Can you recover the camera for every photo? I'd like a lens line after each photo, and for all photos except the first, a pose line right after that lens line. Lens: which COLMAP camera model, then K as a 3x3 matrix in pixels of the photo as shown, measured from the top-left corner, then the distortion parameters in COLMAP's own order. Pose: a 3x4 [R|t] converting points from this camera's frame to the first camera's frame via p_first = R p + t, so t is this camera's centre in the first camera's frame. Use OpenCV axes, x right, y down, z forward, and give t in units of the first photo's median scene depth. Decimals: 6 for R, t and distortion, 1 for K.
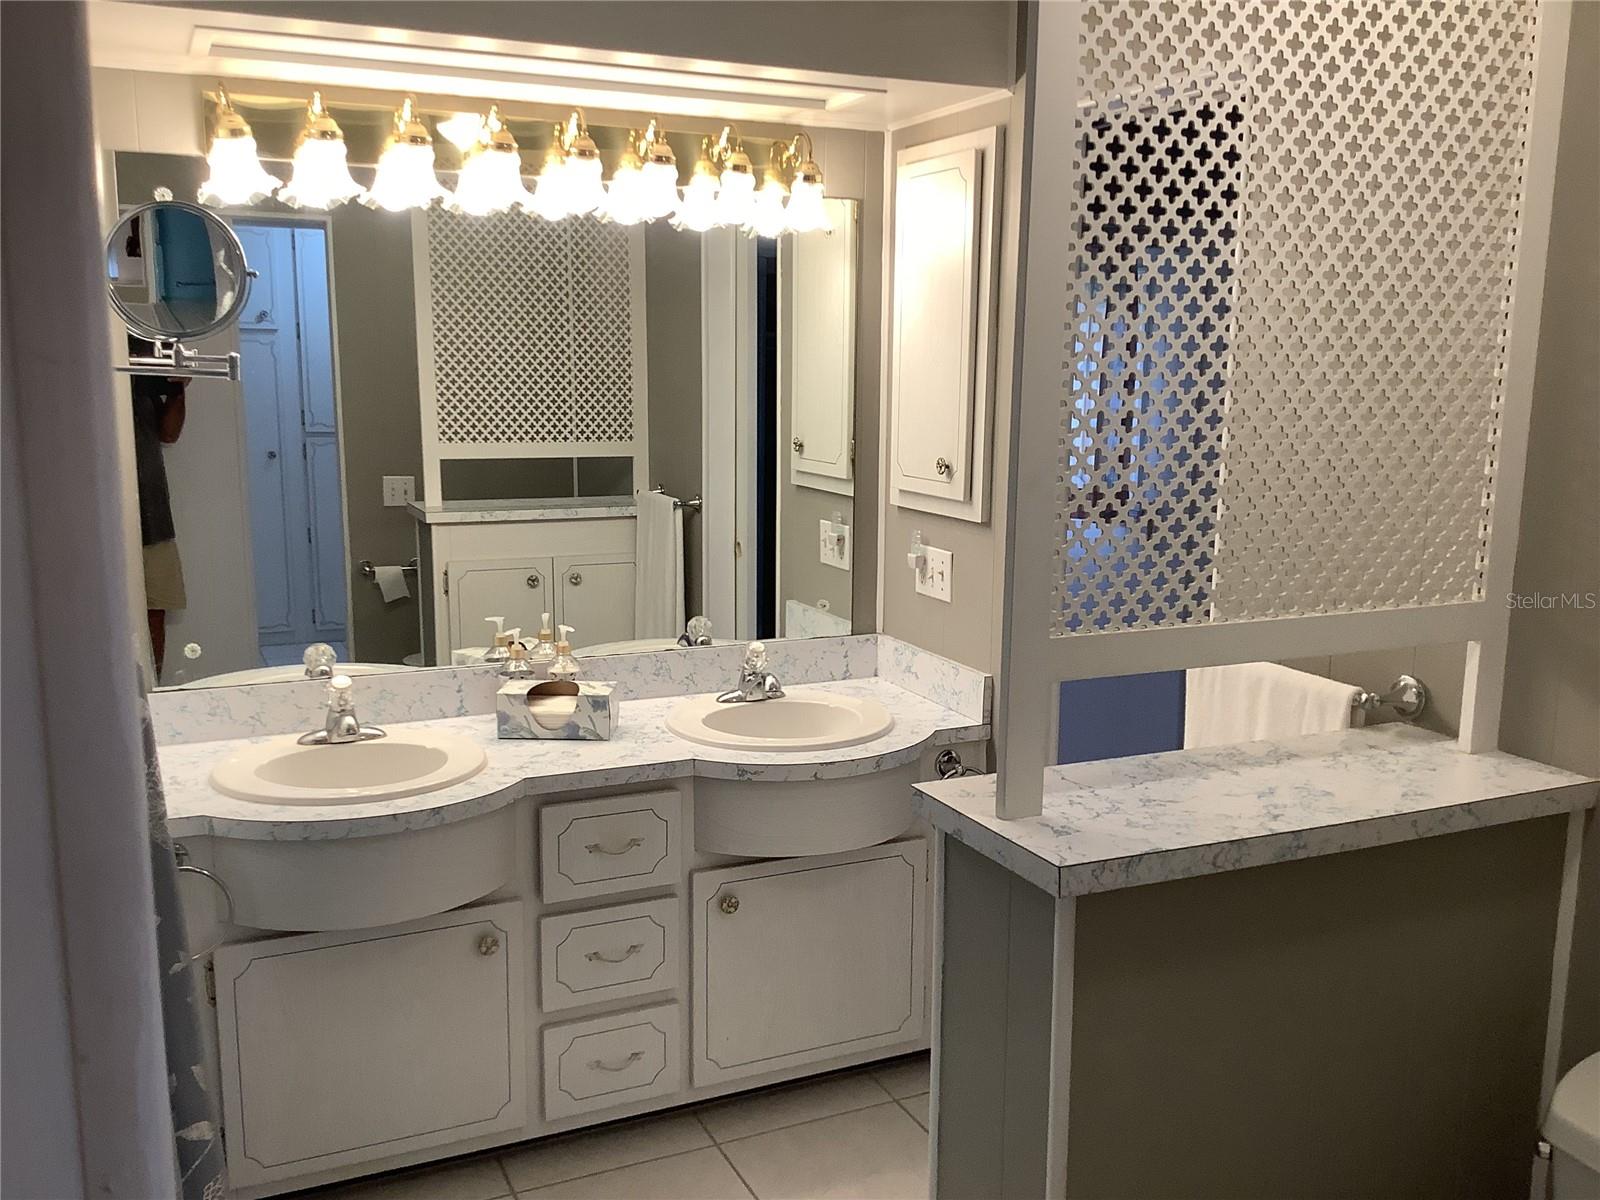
lens RADIAL K [[1435.6, 0, 804.2], [0, 1435.6, 601.2], [0, 0, 1]] dist [0.099898, -0.144267]
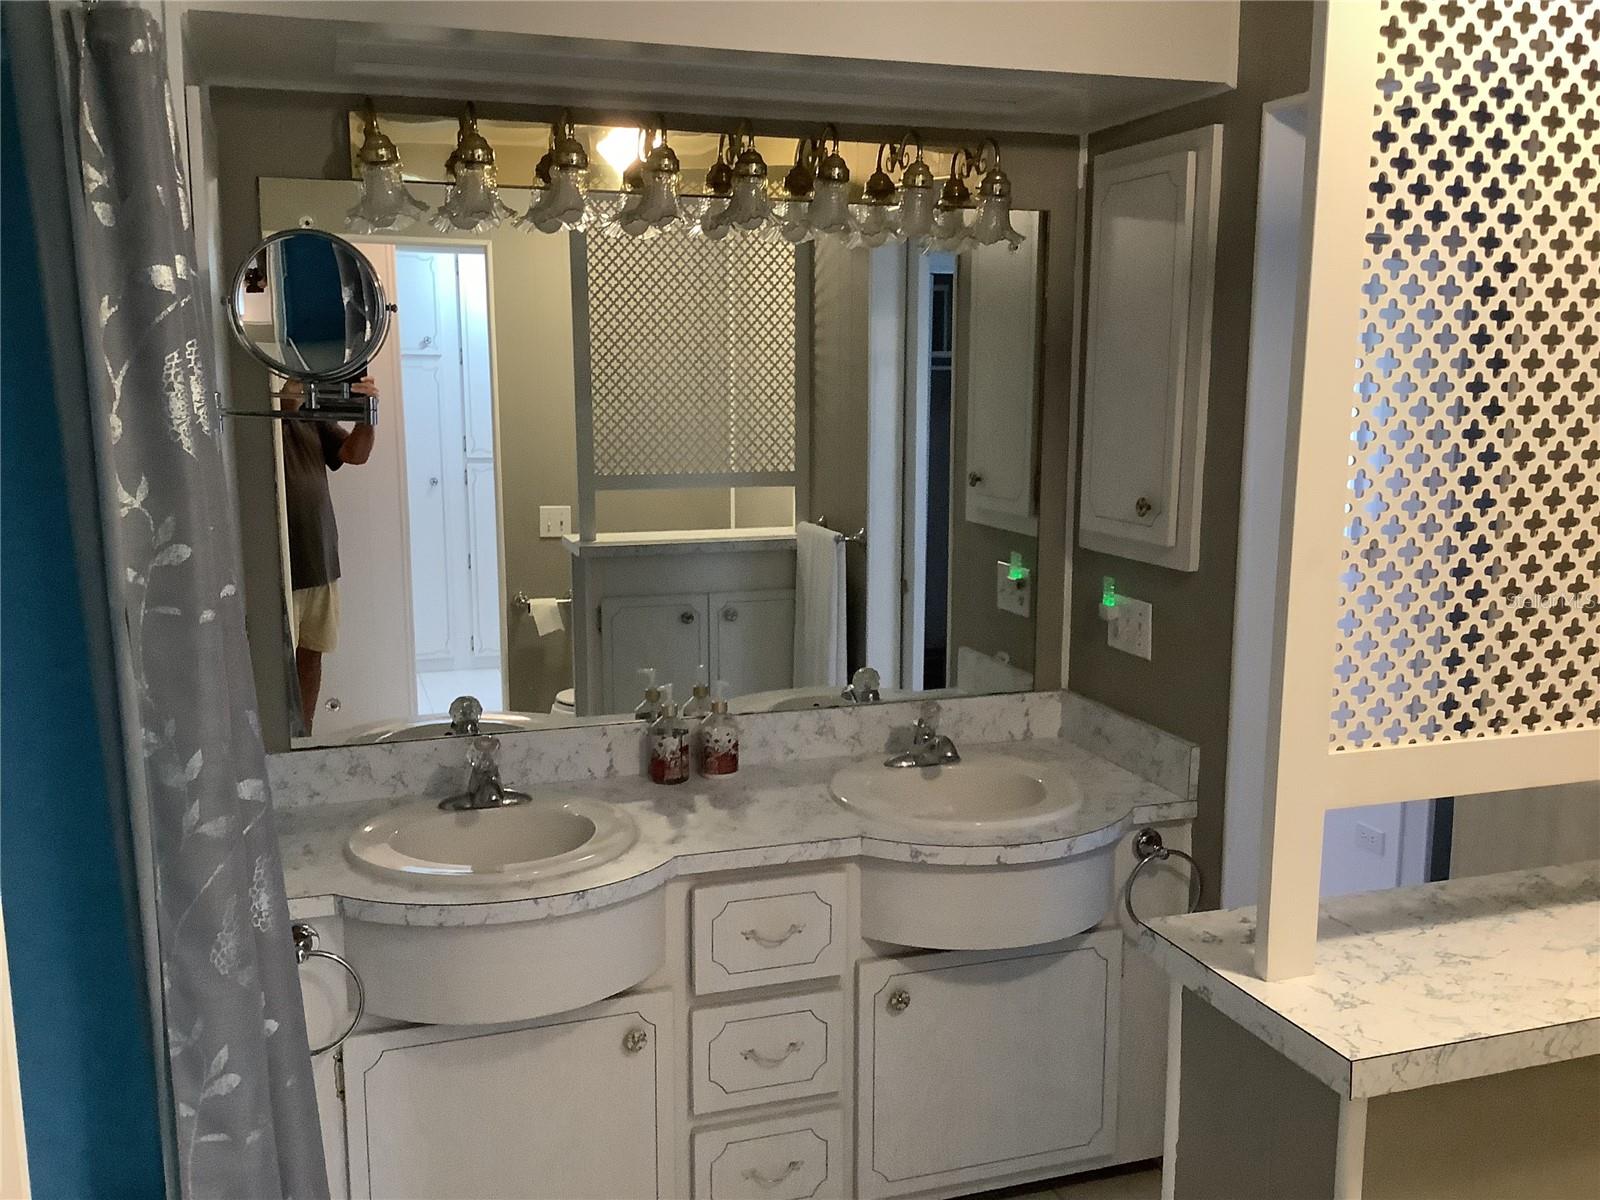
lens RADIAL K [[1435.6, 0, 793.1], [0, 1435.6, 604.3], [0, 0, 1]] dist [0.099898, -0.144267]
pose [[0.993530, 0.011886, -0.112946, -0.019997], [-0.012766, 0.999894, -0.007071, -0.029087], [0.112850, 0.008467, 0.993576, 0.103322]]
